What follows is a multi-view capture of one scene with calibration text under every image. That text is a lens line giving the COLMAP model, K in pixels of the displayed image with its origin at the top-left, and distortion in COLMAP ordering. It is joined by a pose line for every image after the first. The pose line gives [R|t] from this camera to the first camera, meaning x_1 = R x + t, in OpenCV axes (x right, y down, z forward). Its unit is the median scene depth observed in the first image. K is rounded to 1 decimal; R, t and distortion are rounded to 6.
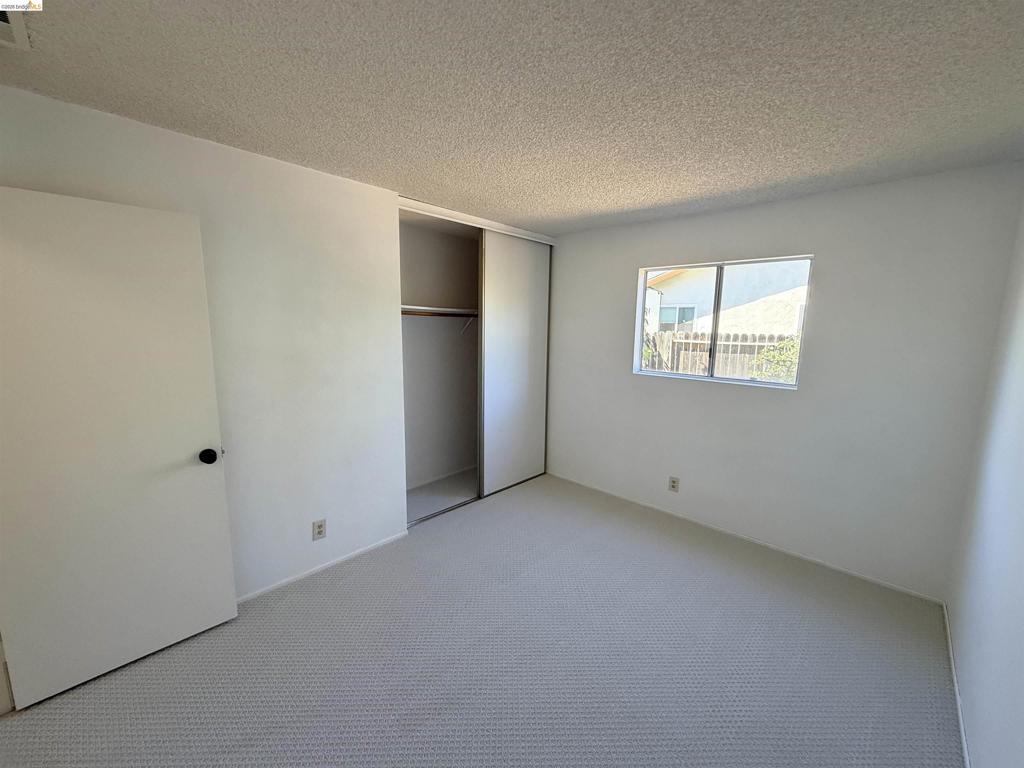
lens RADIAL K [[408.7, 0, 506.3], [0, 408.7, 383.0], [0, 0, 1]] dist [-0.001049, 0.000029]
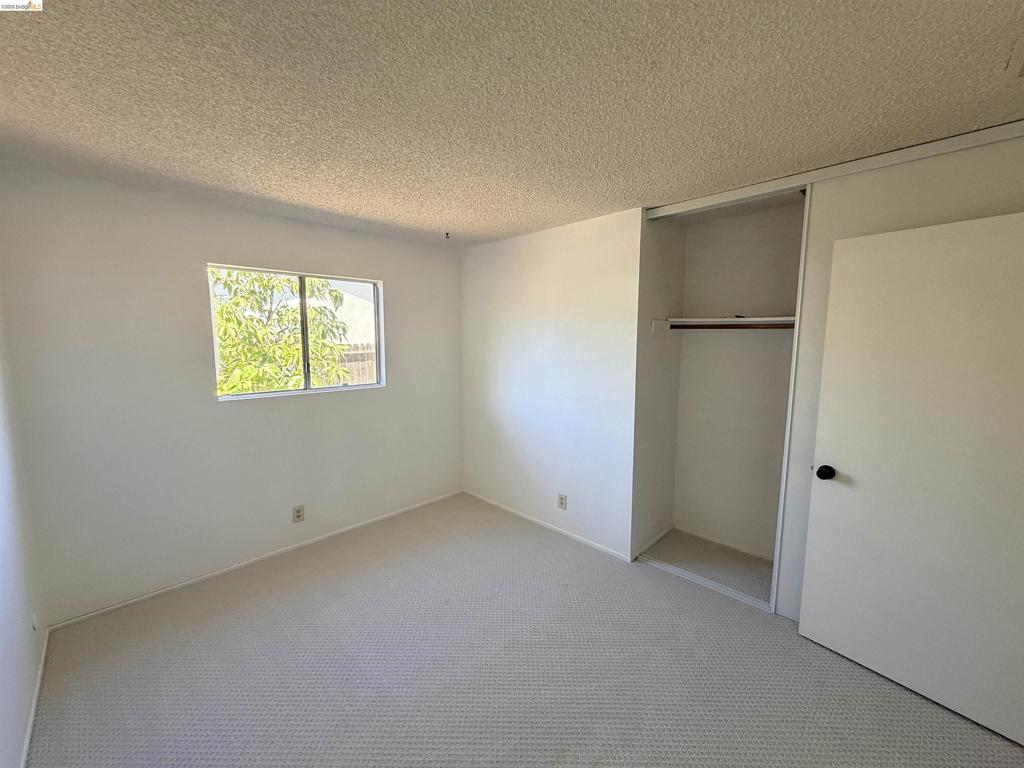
lens RADIAL K [[408.7, 0, 514.6], [0, 408.7, 384.5], [0, 0, 1]] dist [-0.001049, 0.000029]
pose [[0.013508, -0.127508, 0.991746, -0.579006], [0.152738, 0.980459, 0.123977, -0.090319], [-0.988174, 0.149803, 0.032719, 0.601098]]
